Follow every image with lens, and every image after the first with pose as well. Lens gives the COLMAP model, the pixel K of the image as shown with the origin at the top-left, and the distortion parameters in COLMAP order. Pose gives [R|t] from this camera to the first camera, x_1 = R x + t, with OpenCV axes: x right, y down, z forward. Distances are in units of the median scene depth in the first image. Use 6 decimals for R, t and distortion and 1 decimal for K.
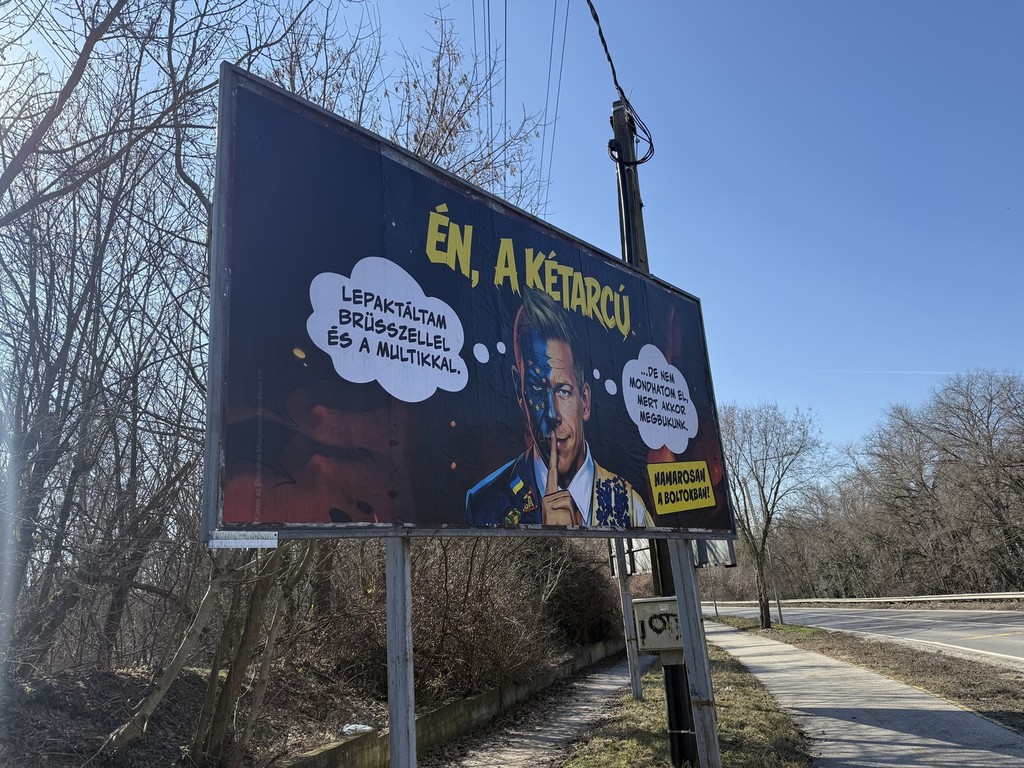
lens RADIAL K [[705.2, 0, 502.1], [0, 705.2, 384.1], [0, 0, 1]] dist [0.024958, -0.011748]
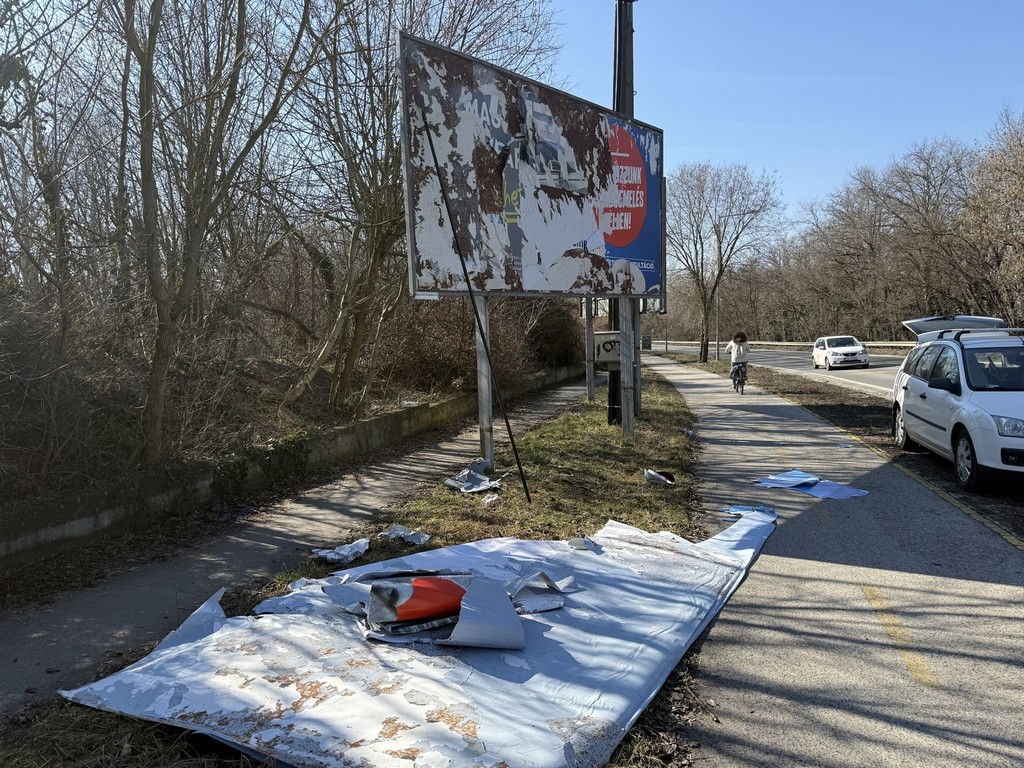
lens RADIAL K [[705.2, 0, 509.9], [0, 705.2, 388.5], [0, 0, 1]] dist [0.024958, -0.011748]
pose [[0.997600, 0.035190, 0.059638, -0.017772], [-0.054565, 0.929747, 0.364135, -0.027109], [-0.042635, -0.366515, 0.929435, -0.096182]]
